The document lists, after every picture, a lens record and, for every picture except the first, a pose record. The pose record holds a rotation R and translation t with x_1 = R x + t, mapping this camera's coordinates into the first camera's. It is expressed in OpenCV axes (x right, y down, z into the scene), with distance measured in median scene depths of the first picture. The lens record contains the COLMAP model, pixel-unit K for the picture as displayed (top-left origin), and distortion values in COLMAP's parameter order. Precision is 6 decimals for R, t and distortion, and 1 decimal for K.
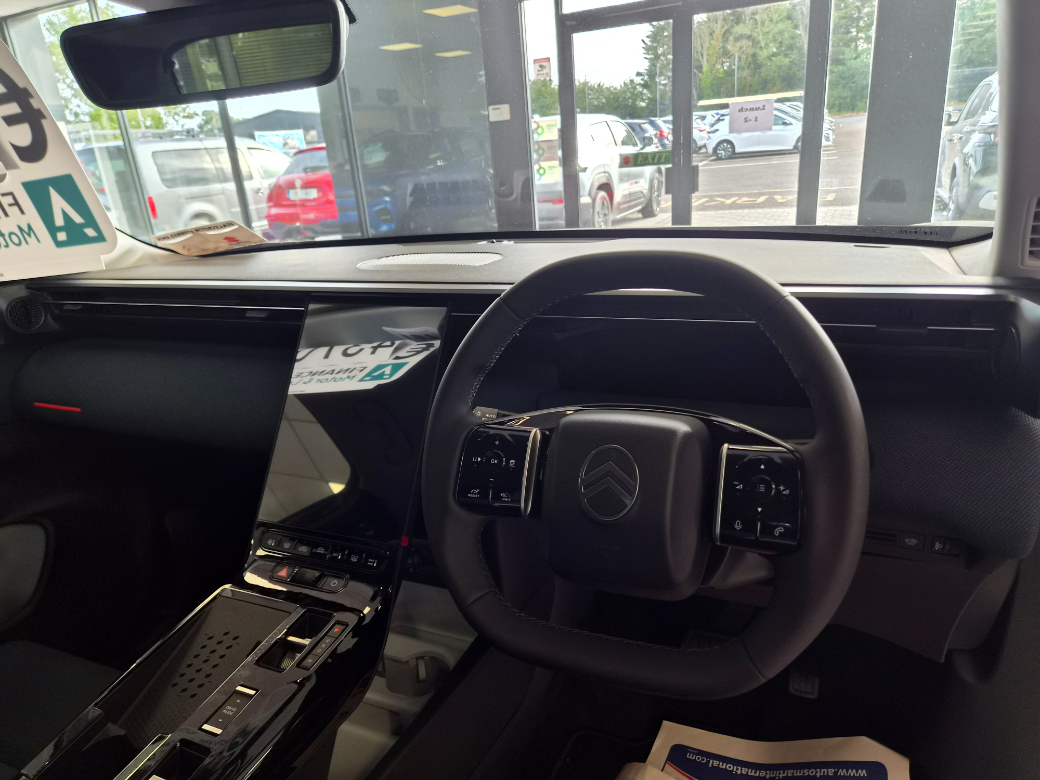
lens RADIAL K [[695.2, 0, 520.8], [0, 695.2, 399.8], [0, 0, 1]] dist [0.059519, -0.052227]
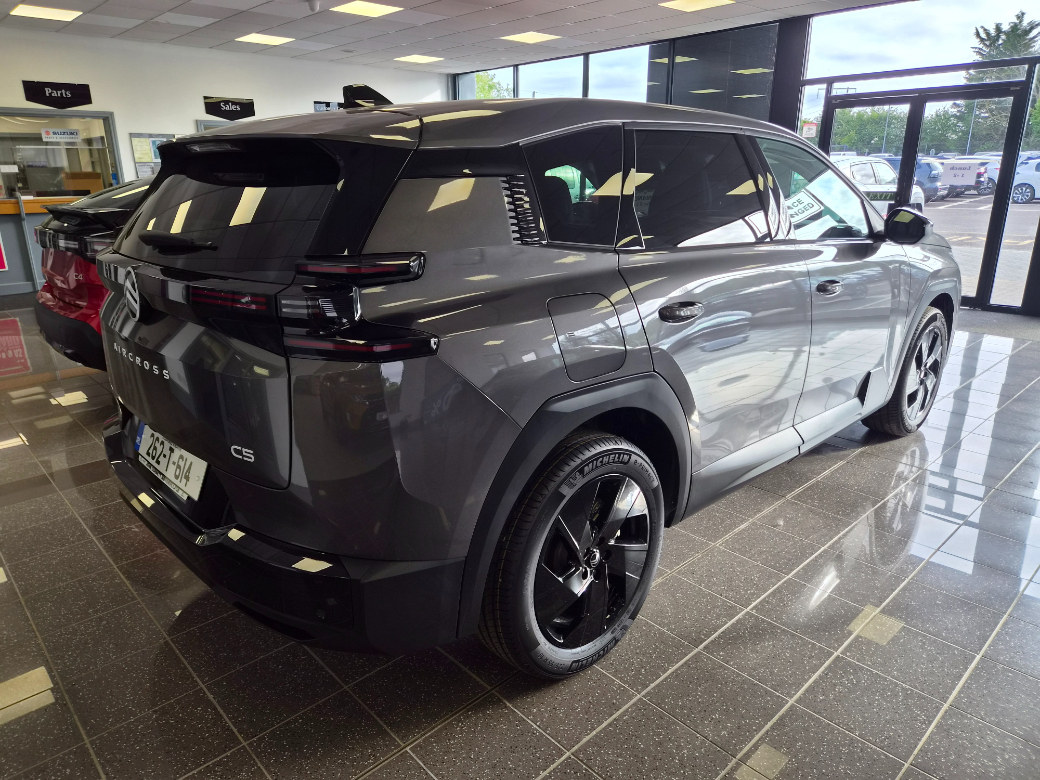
lens RADIAL K [[698.7, 0, 515.1], [0, 698.7, 389.7], [0, 0, 1]] dist [0.059618, -0.056565]
pose [[0.928014, 0.175605, -0.328562, 0.041834], [-0.186677, 0.982419, -0.002196, 0.188195], [0.322400, 0.063373, 0.944480, -0.587712]]
